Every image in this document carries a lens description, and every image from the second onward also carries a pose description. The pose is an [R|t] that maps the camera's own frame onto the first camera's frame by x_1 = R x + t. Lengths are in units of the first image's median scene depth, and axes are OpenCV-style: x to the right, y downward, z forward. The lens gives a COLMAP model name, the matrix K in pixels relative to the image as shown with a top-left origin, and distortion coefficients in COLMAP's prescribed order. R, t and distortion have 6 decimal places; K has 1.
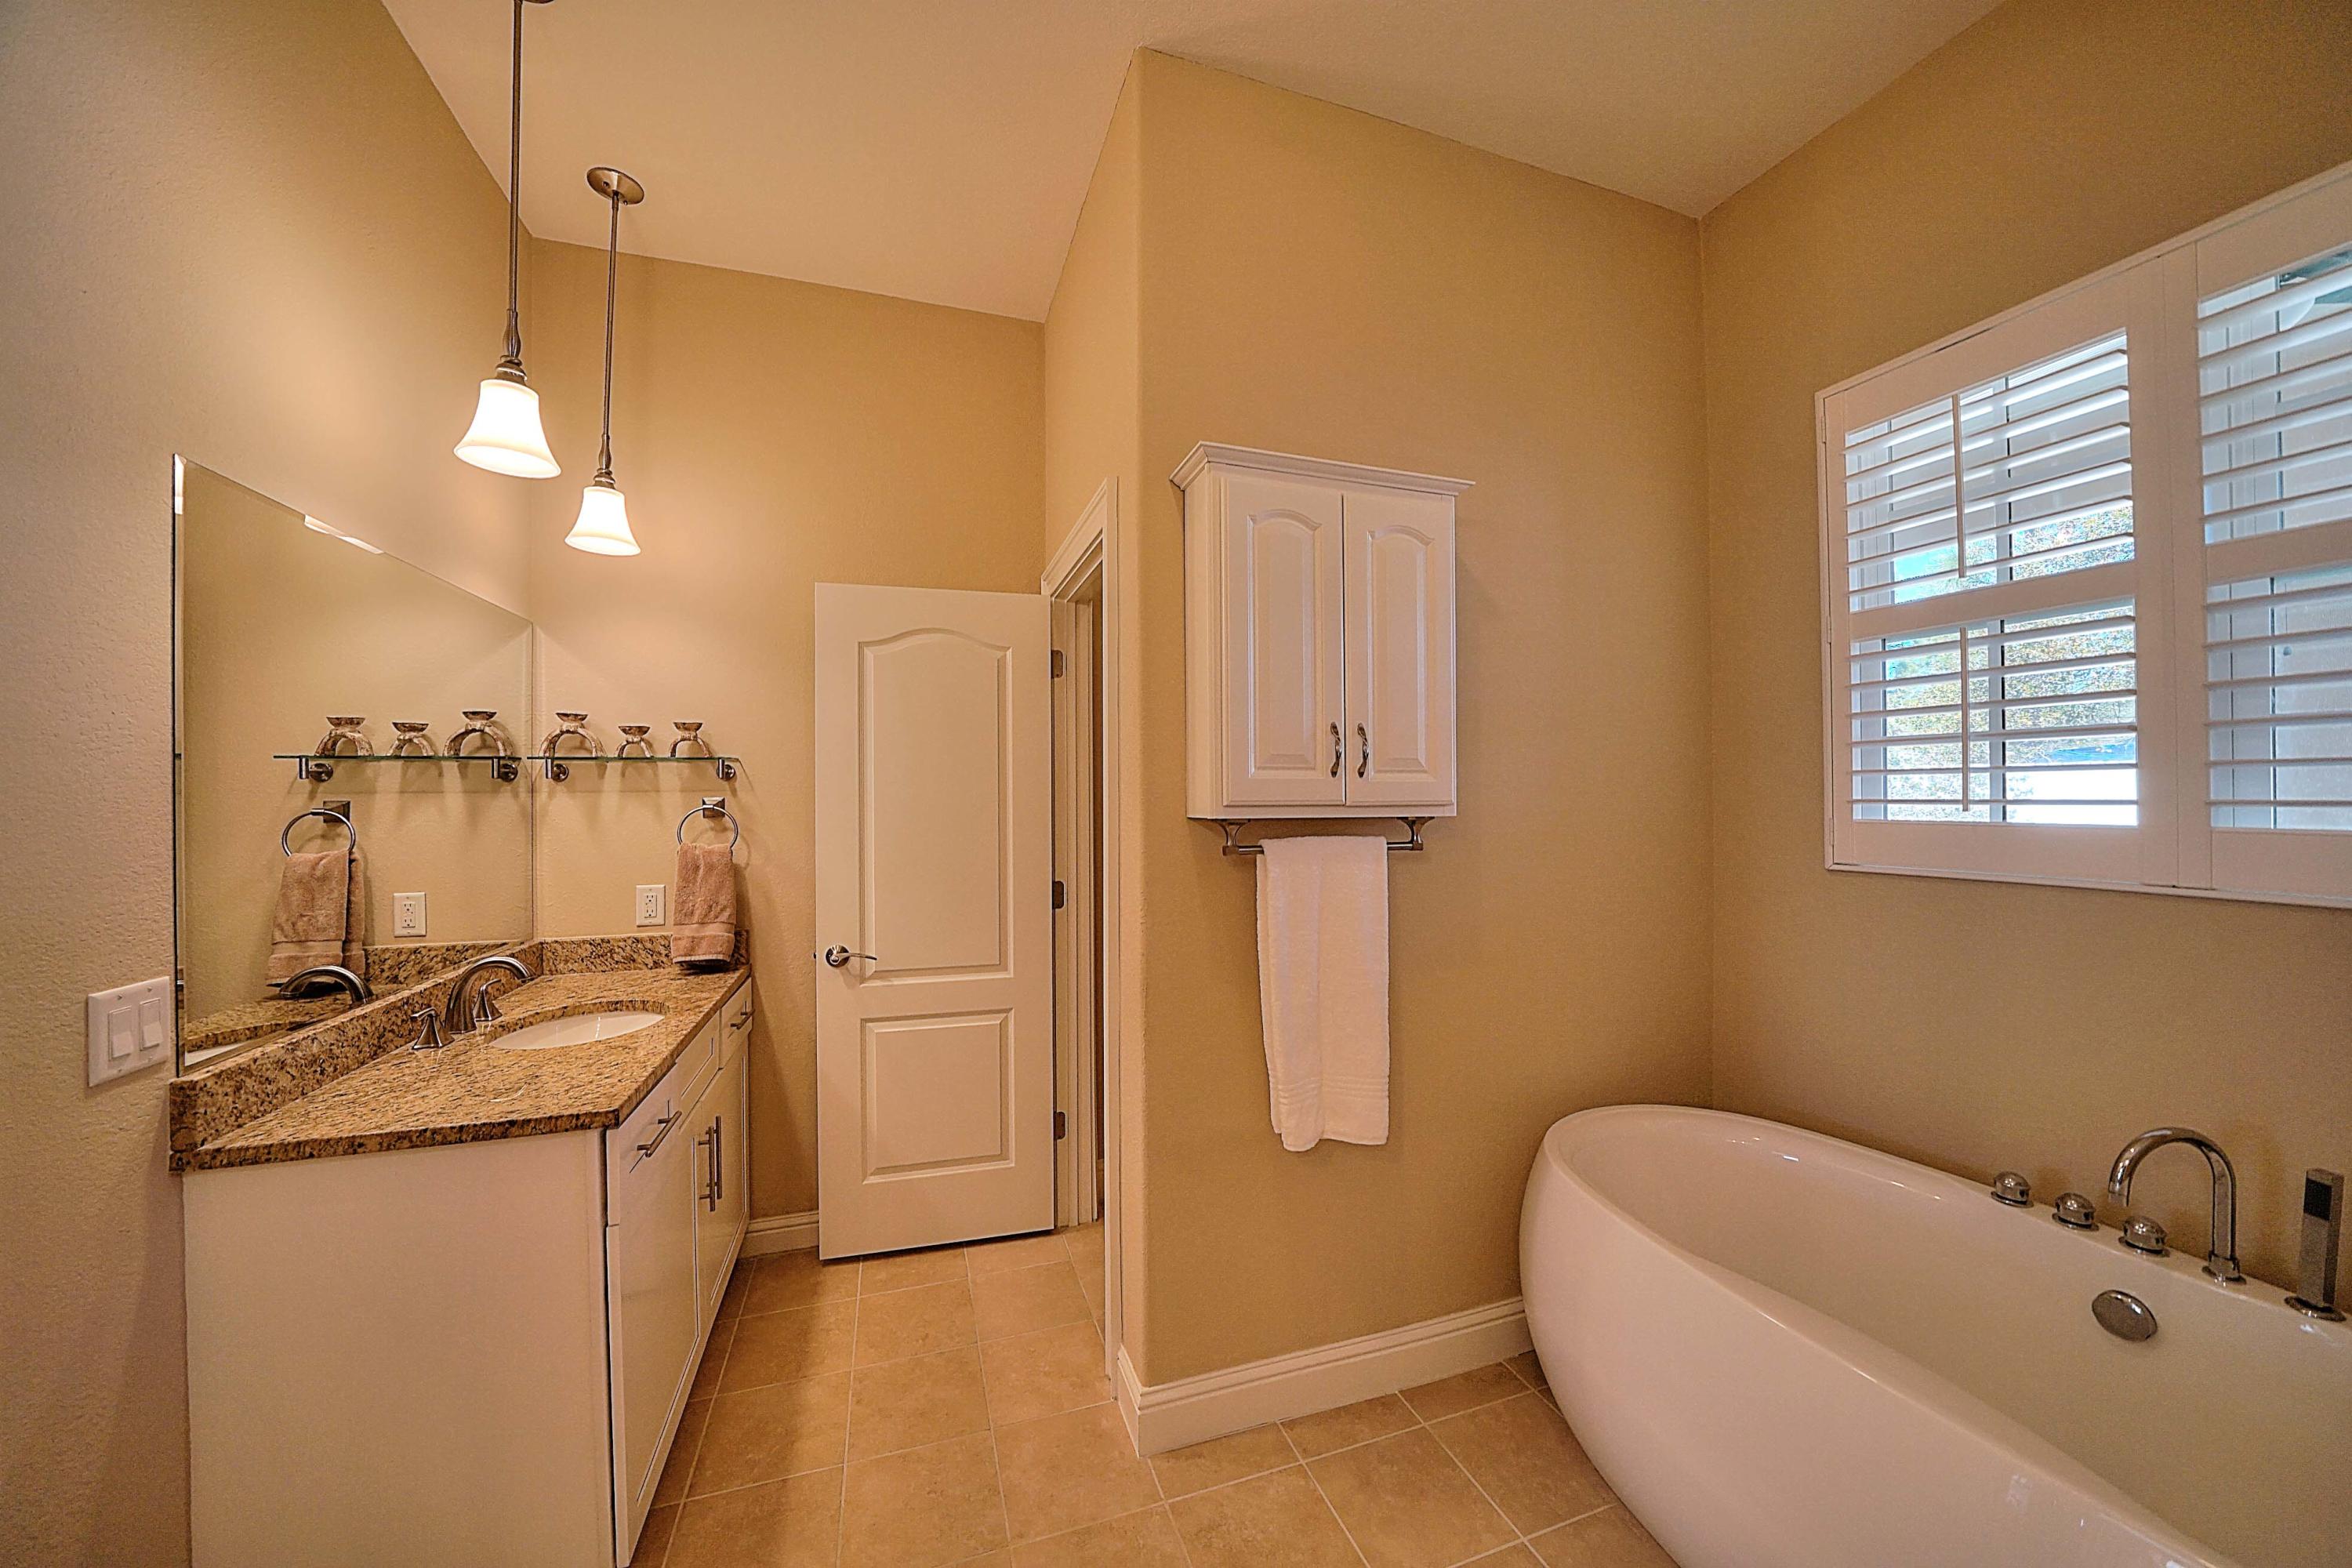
lens RADIAL K [[833.4, 0, 1196.4], [0, 833.4, 789.9], [0, 0, 1]] dist [-0.010962, 0.000053]
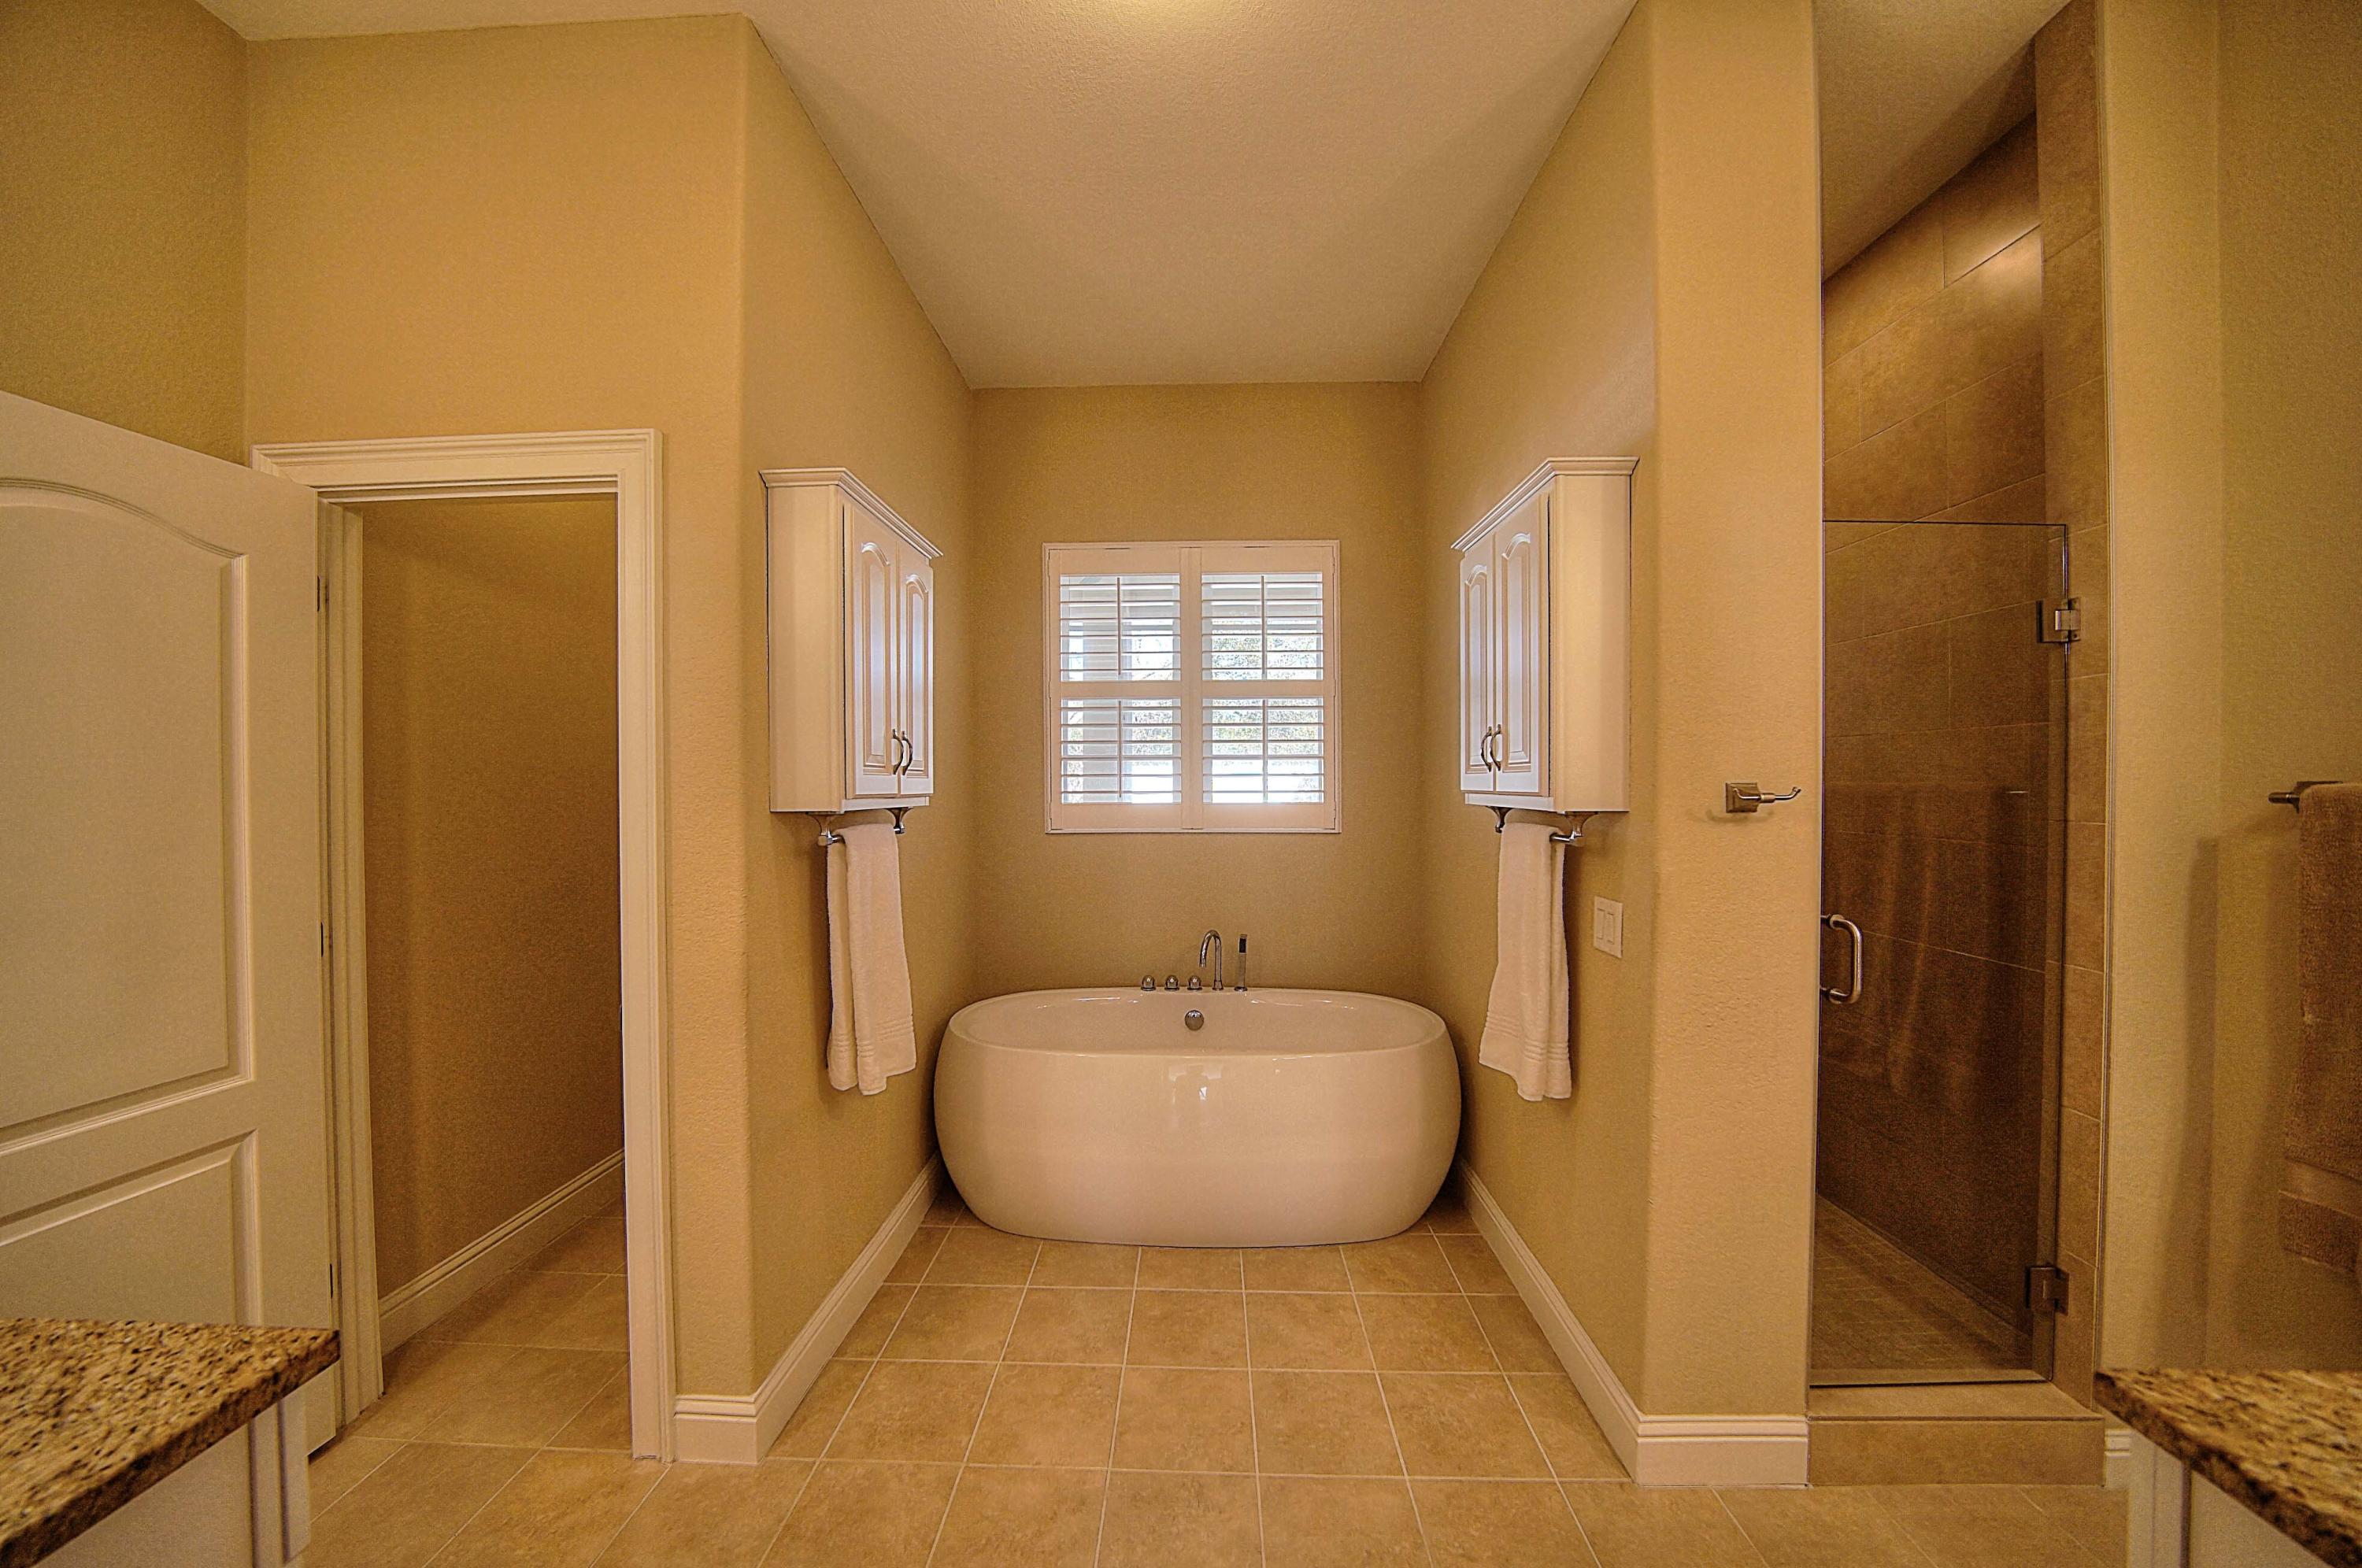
lens RADIAL K [[819.9, 0, 1181.8], [0, 819.9, 793.7], [0, 0, 1]] dist [-0.015064, -0.000094]
pose [[0.349772, -0.008074, 0.936800, -0.676873], [-0.000442, 0.999961, 0.008784, 0.001398], [-0.936835, -0.003486, 0.349755, 0.168280]]
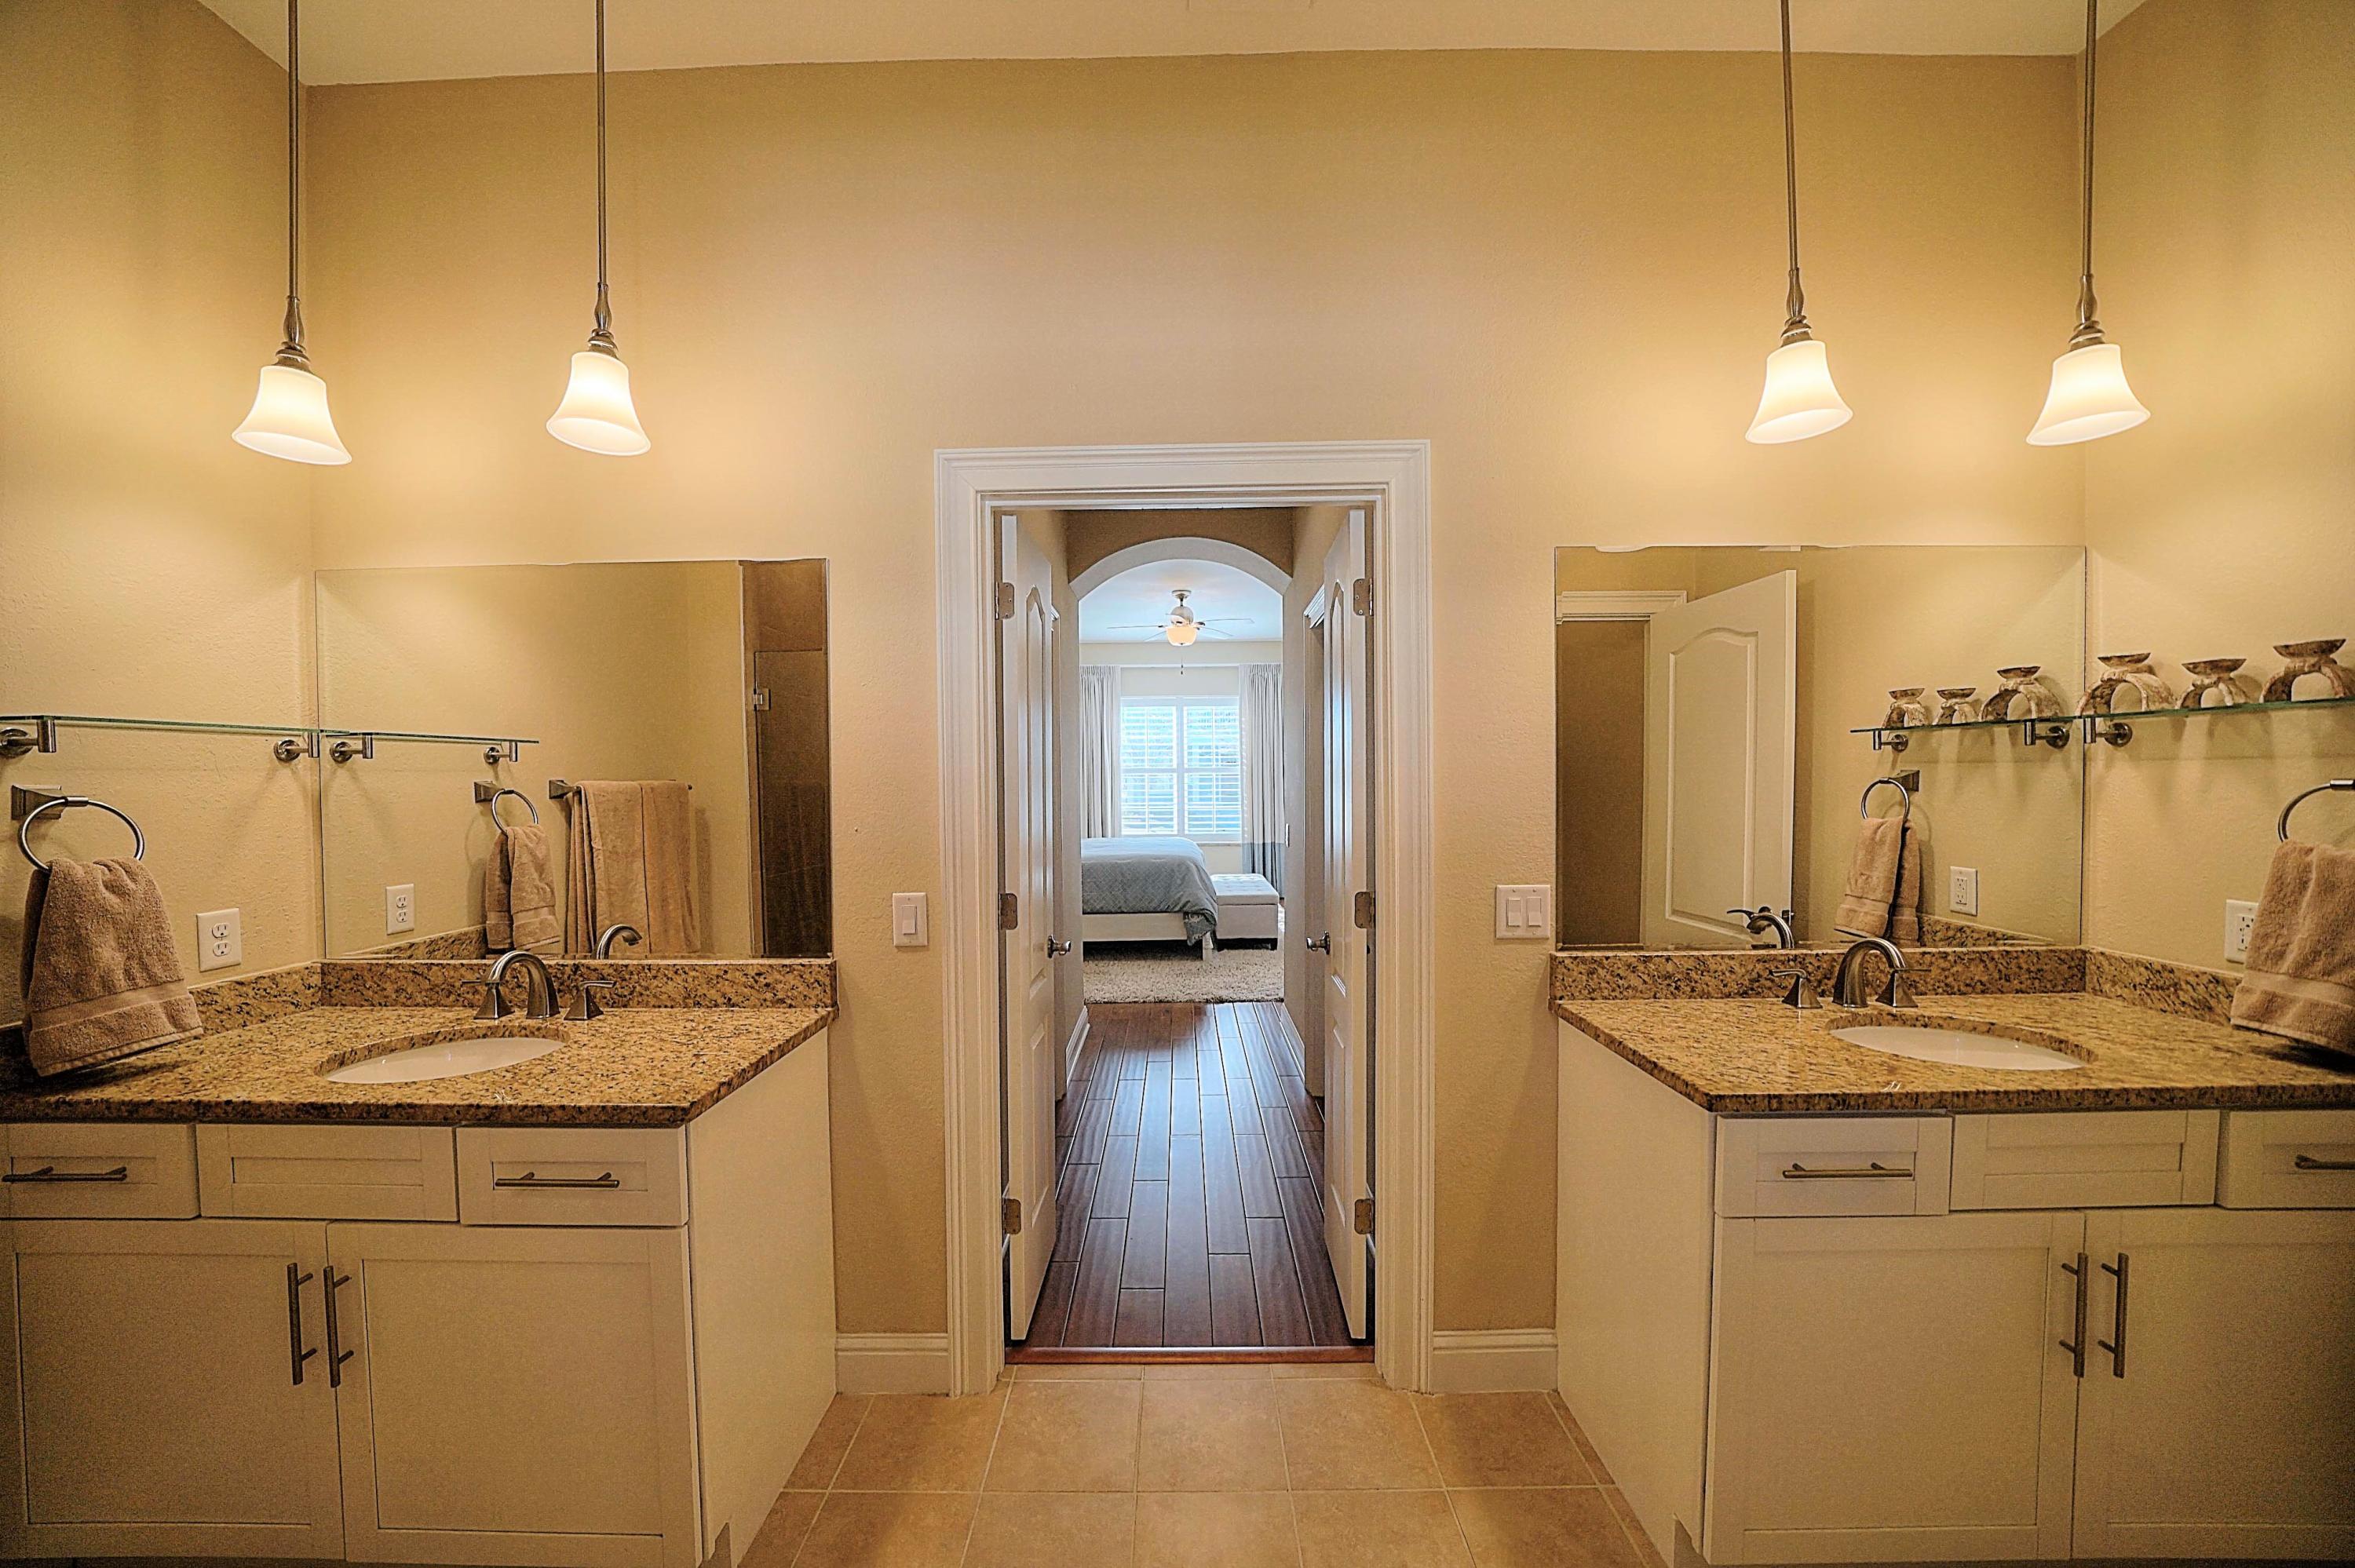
lens RADIAL K [[876.4, 0, 1177.5], [0, 876.4, 784.0], [0, 0, 1]] dist [-0.001806, -0.000173]
pose [[-0.328498, 0.023343, -0.944216, 0.310650], [0.013219, 0.999710, 0.020116, -0.003647], [0.944412, -0.005874, -0.328711, 0.505074]]
